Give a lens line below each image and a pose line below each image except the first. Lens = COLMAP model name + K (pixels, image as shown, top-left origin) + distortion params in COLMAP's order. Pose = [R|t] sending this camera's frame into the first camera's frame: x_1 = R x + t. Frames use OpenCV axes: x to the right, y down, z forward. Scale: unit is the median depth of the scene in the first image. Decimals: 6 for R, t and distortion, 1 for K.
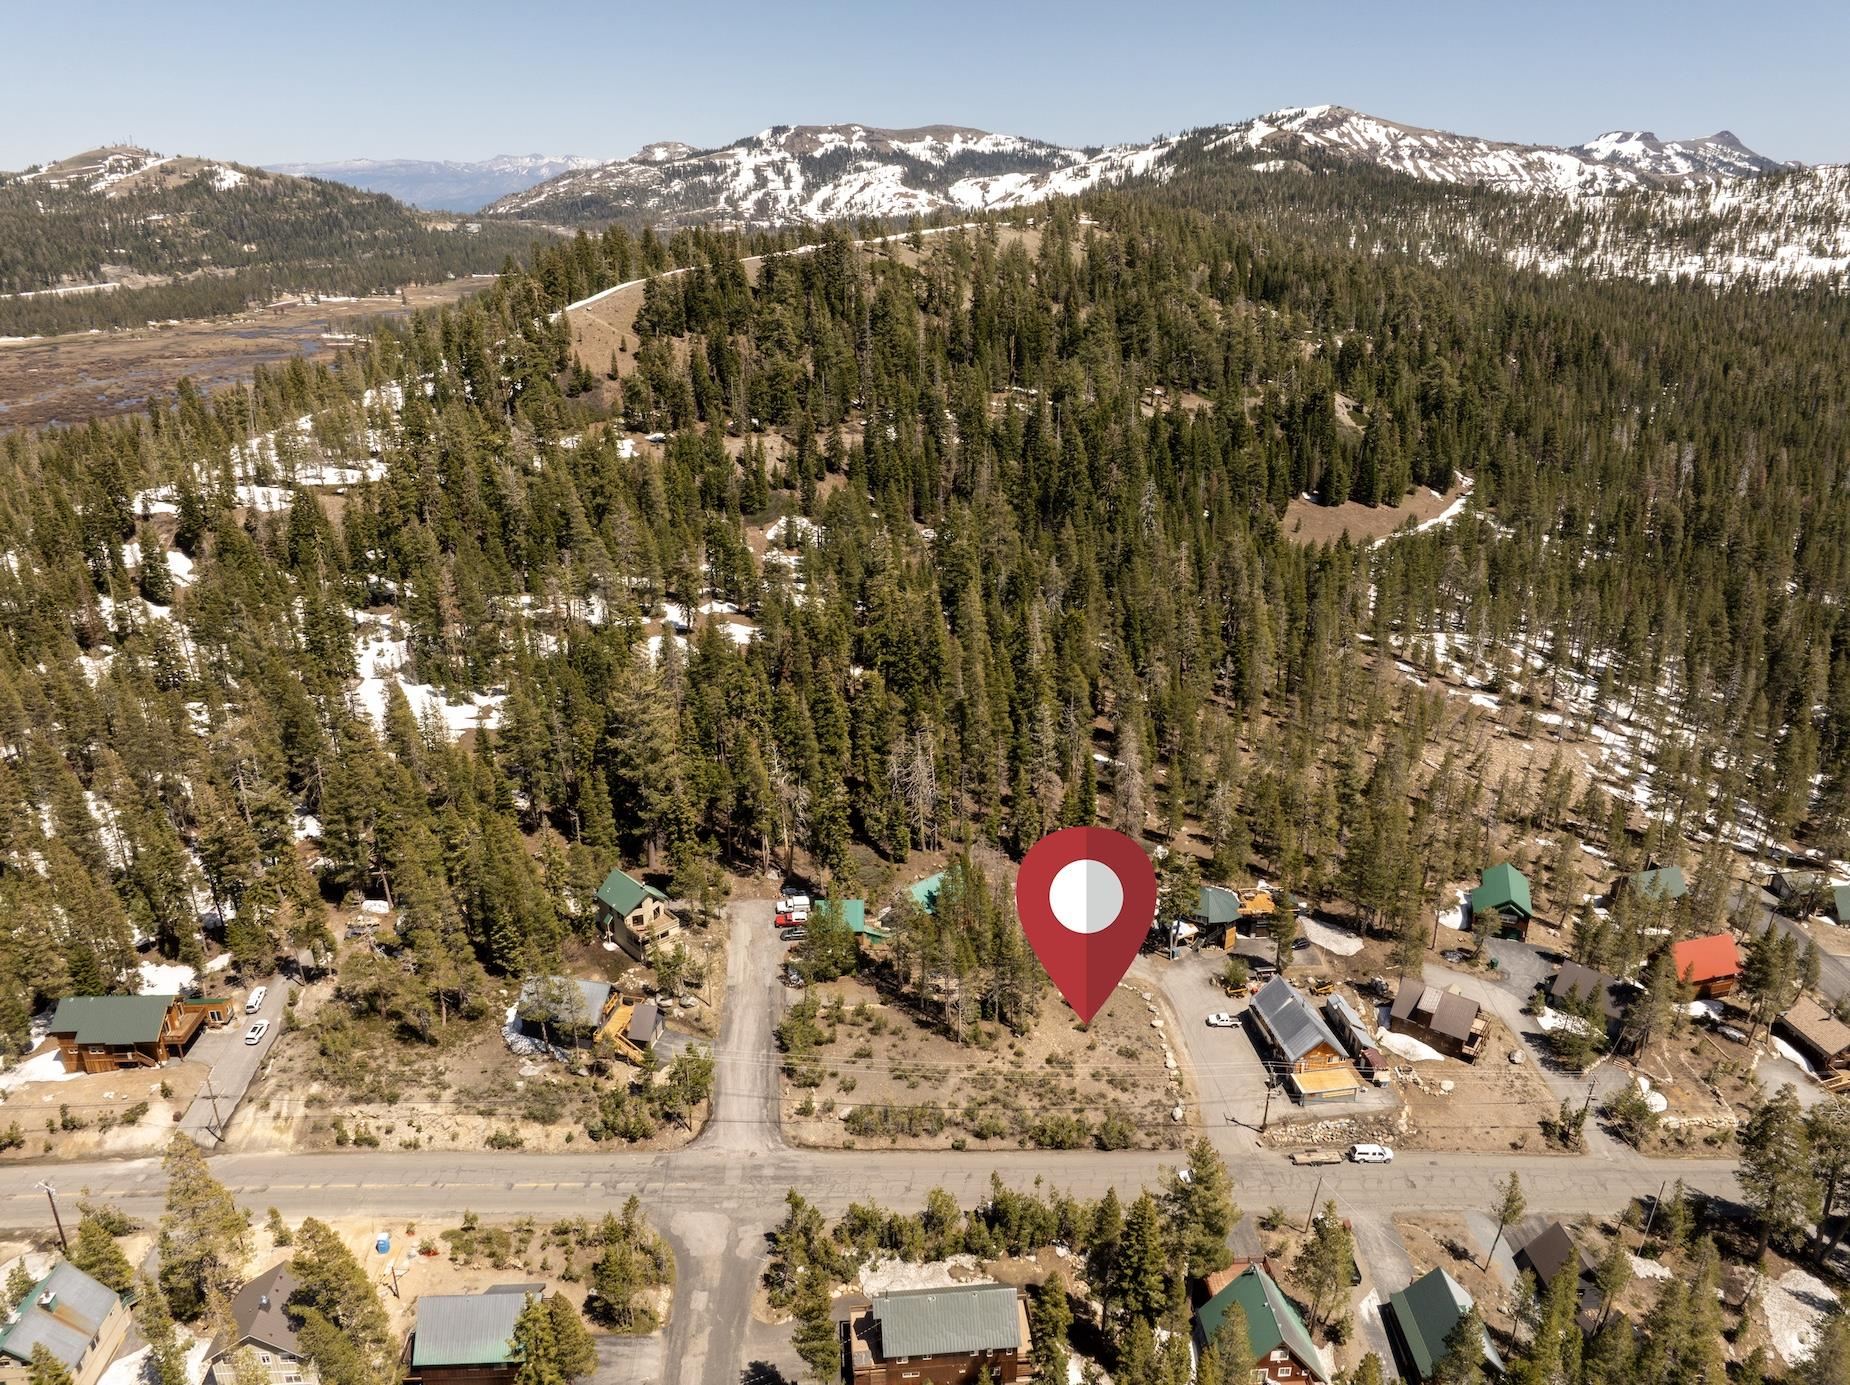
lens RADIAL K [[1272.2, 0, 925.0], [0, 1272.2, 692.5], [0, 0, 1]] dist [-0.003729, -0.064862]
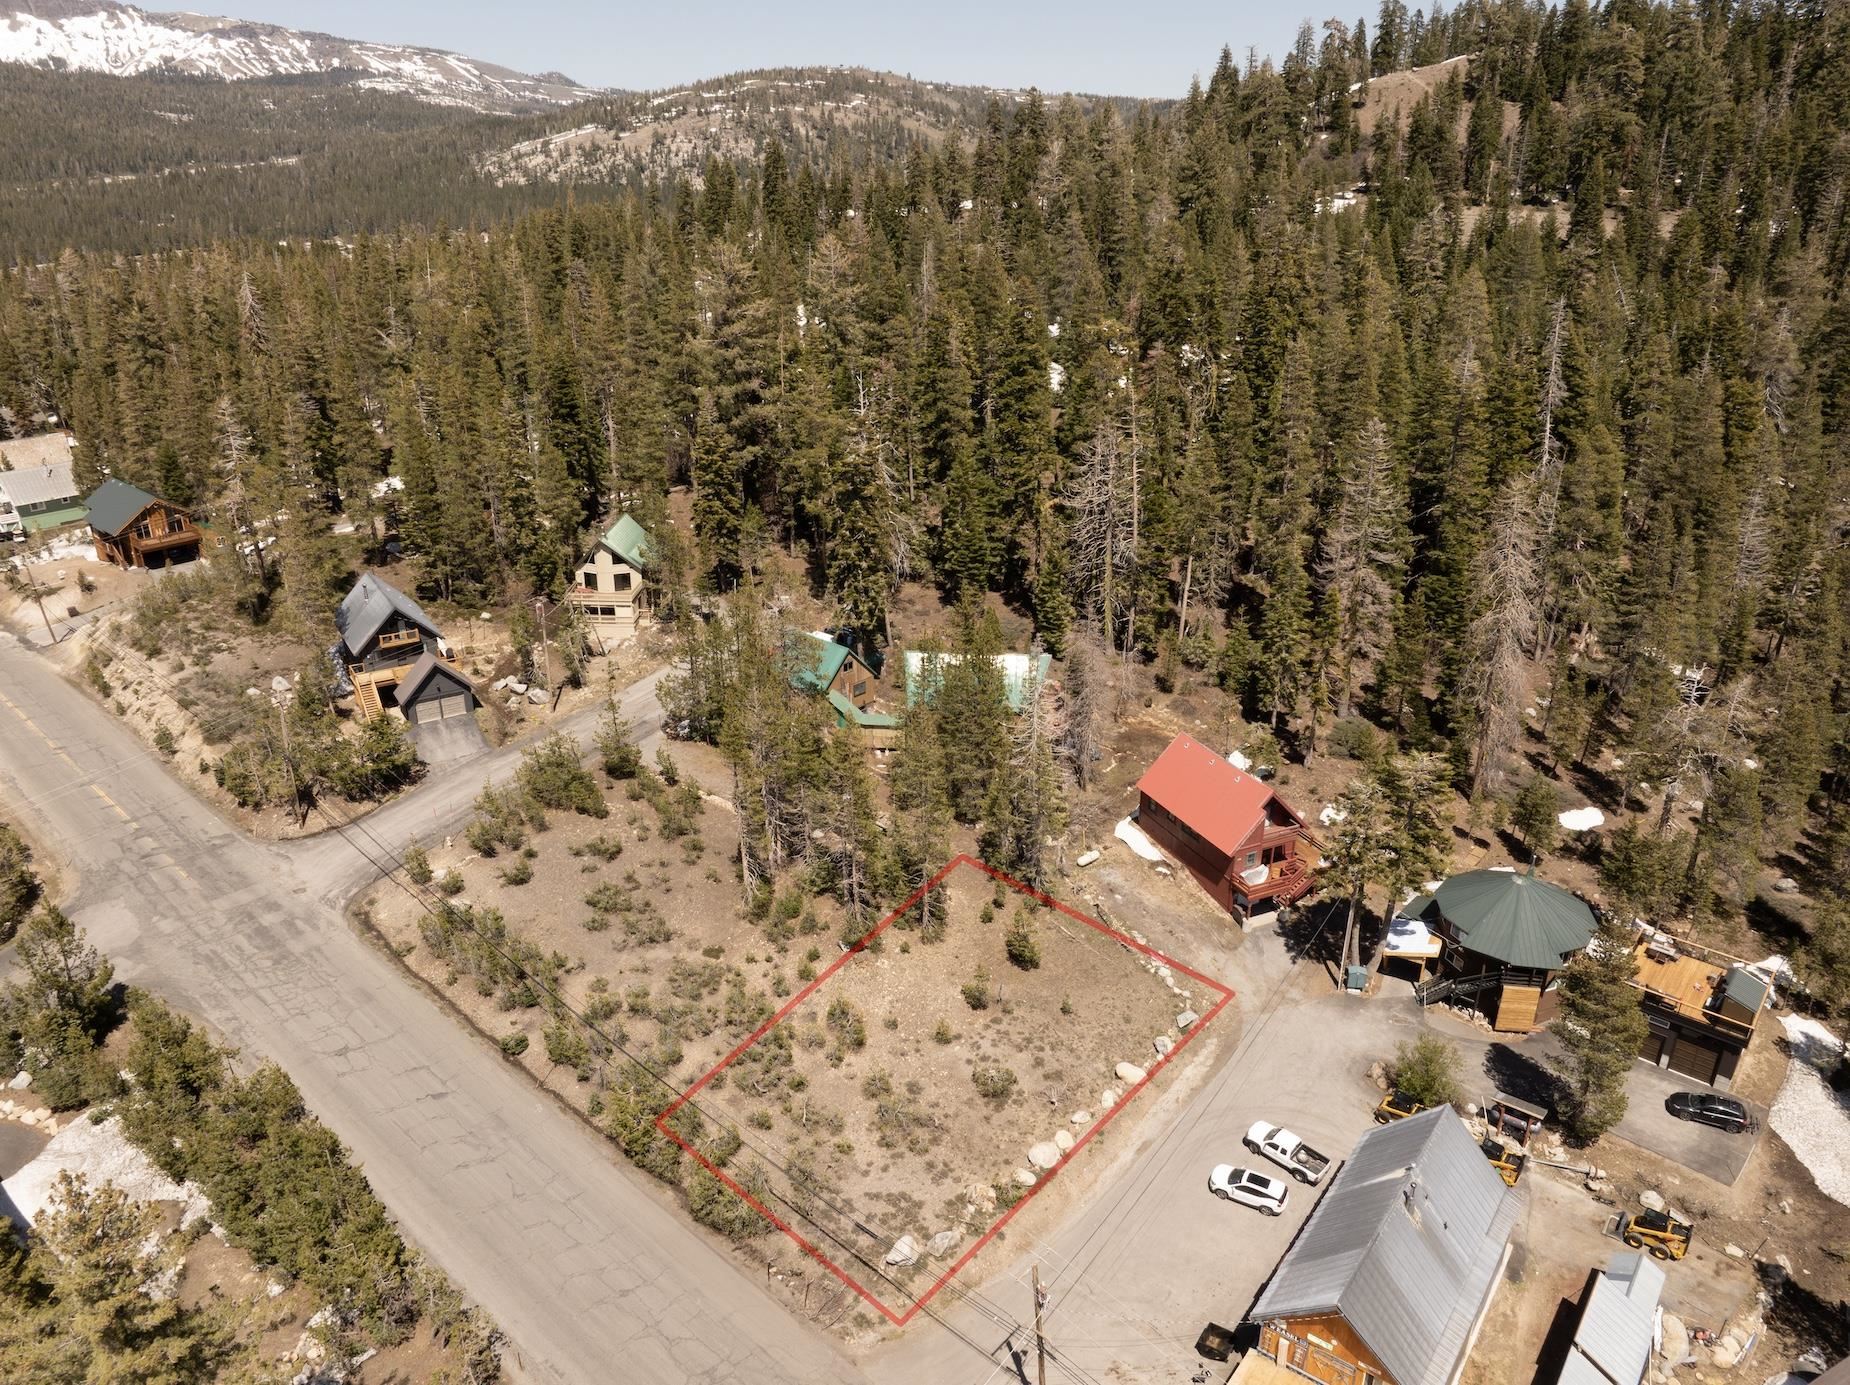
lens RADIAL K [[1289.2, 0, 925.0], [0, 1289.2, 692.5], [0, 0, 1]] dist [-0.035688, 0.002085]
pose [[0.704341, 0.278334, -0.653019, 0.410241], [-0.255526, 0.957669, 0.132576, 0.113858], [0.662277, 0.073485, 0.745647, 0.698307]]
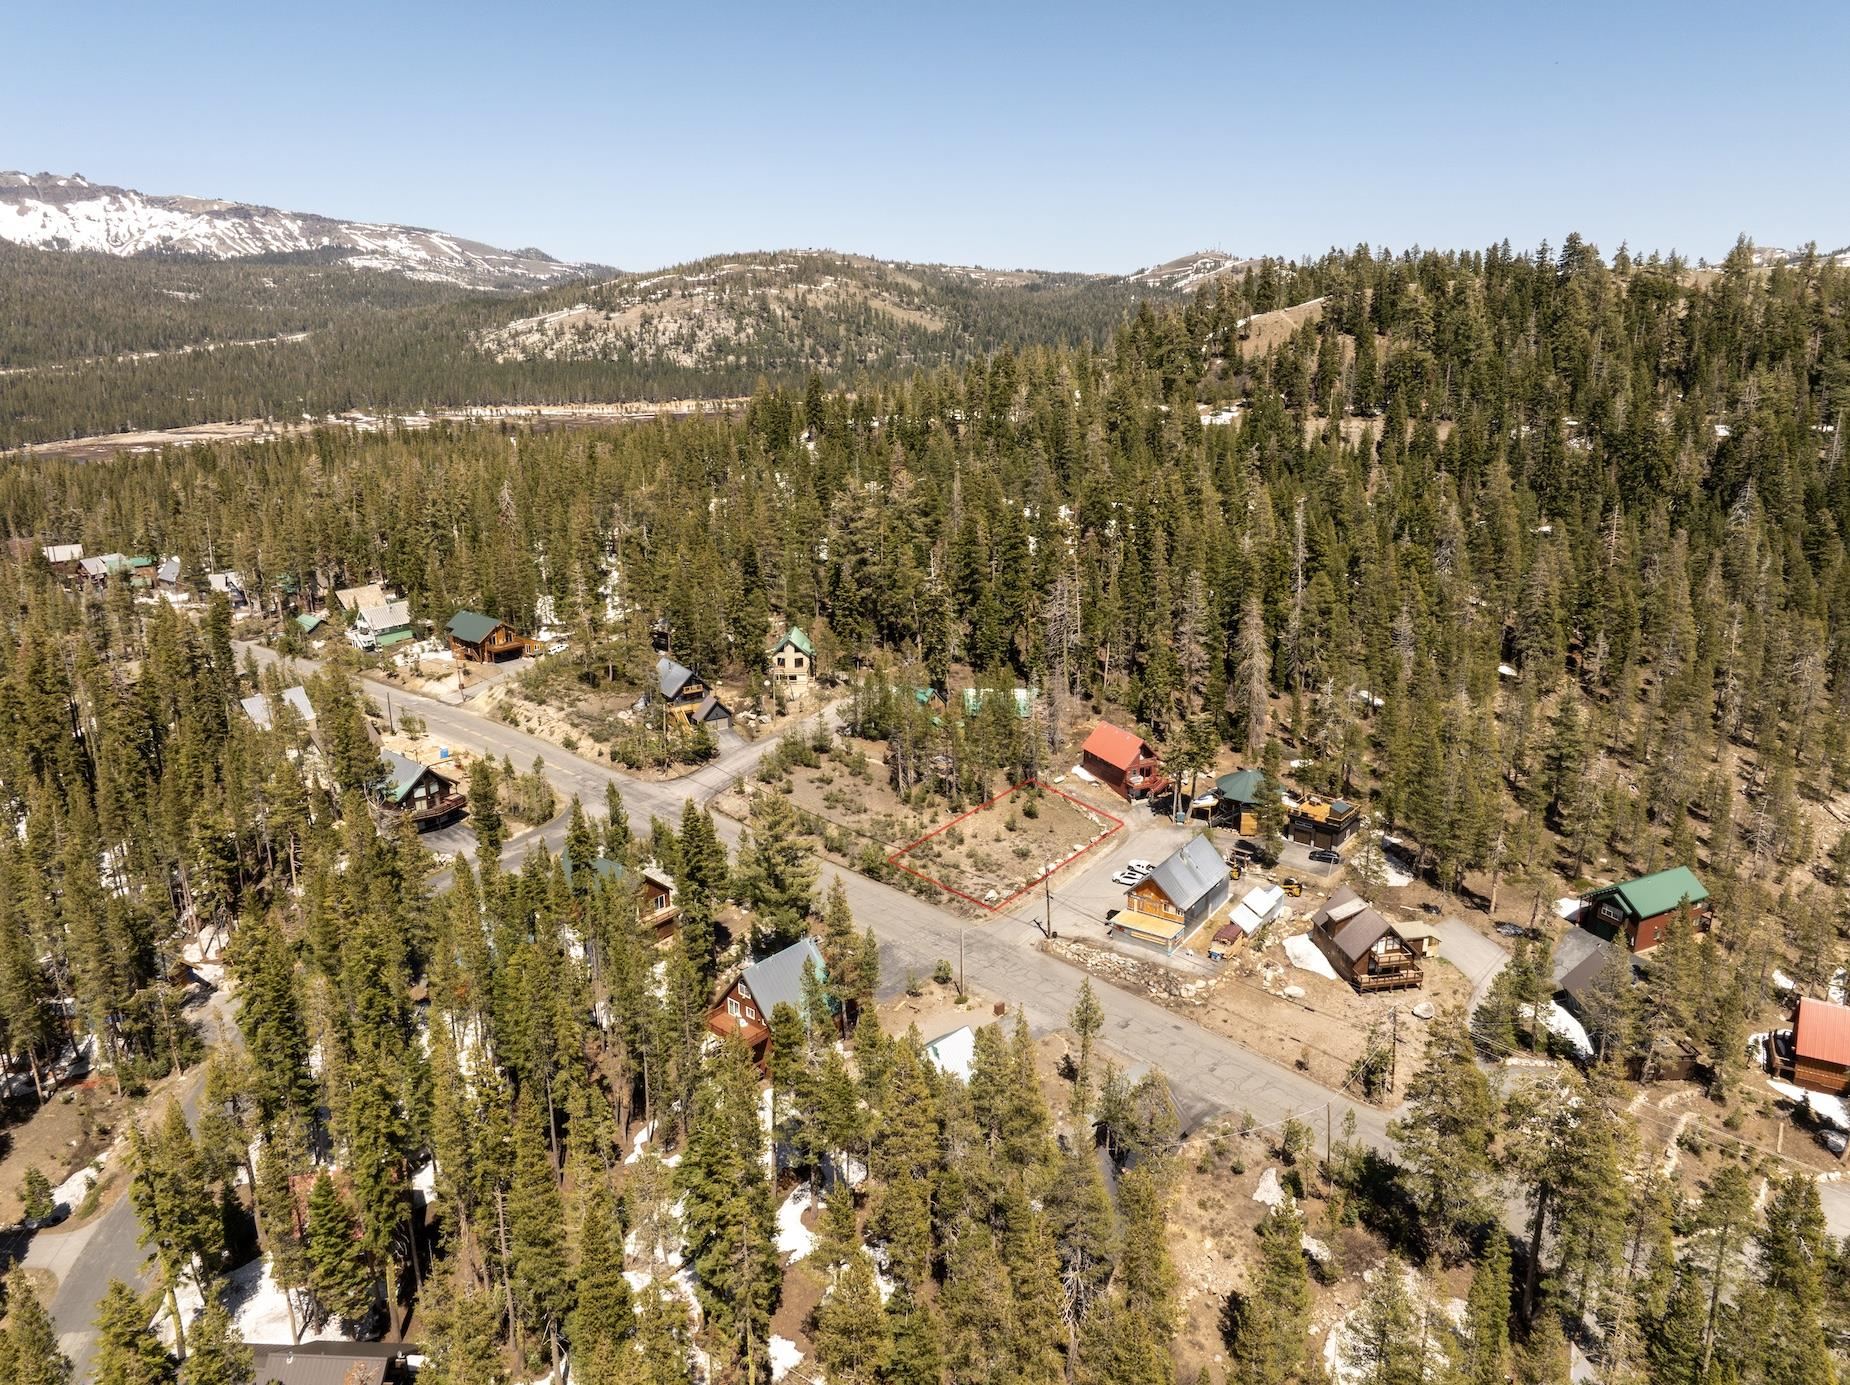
lens RADIAL K [[1272.2, 0, 925.0], [0, 1272.2, 692.5], [0, 0, 1]] dist [-0.003729, -0.064862]
pose [[0.725750, 0.193900, -0.660068, 0.781043], [-0.245023, 0.969396, 0.015363, 0.175853], [0.642846, 0.150582, 0.751049, 0.200381]]
